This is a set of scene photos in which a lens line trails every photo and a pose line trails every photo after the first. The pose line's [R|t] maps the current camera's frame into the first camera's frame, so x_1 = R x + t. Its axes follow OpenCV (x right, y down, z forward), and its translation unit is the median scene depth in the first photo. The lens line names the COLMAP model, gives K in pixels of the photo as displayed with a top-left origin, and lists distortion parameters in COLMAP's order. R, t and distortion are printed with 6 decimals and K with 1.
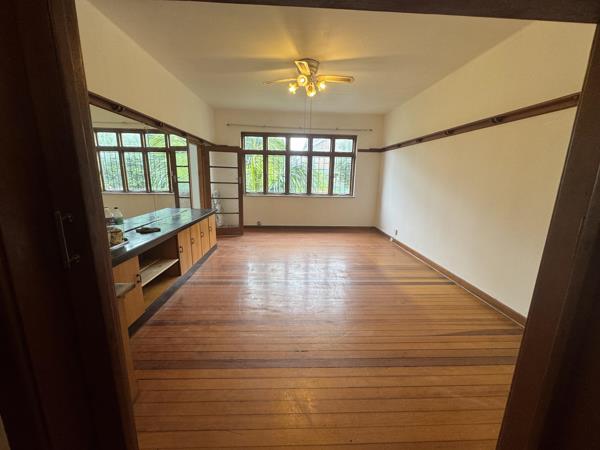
lens RADIAL K [[242.4, 0, 299.0], [0, 242.4, 226.1], [0, 0, 1]] dist [-0.004912, 0.000235]
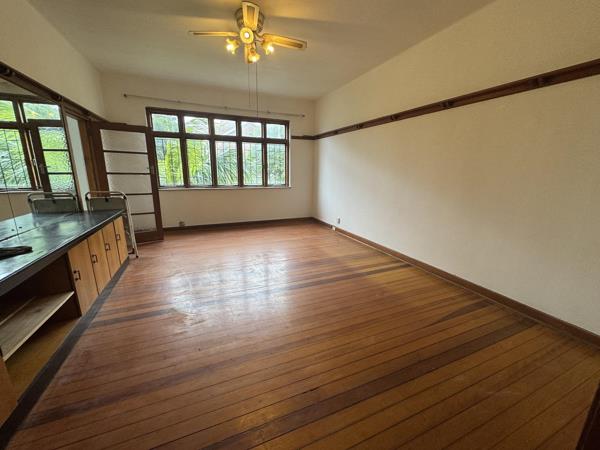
lens RADIAL K [[242.4, 0, 300.4], [0, 242.4, 225.1], [0, 0, 1]] dist [-0.004912, 0.000235]
pose [[0.934748, -0.088326, 0.344157, -0.120799], [0.080620, 0.996070, 0.036667, -0.008286], [-0.346043, -0.006528, 0.938196, 0.171530]]
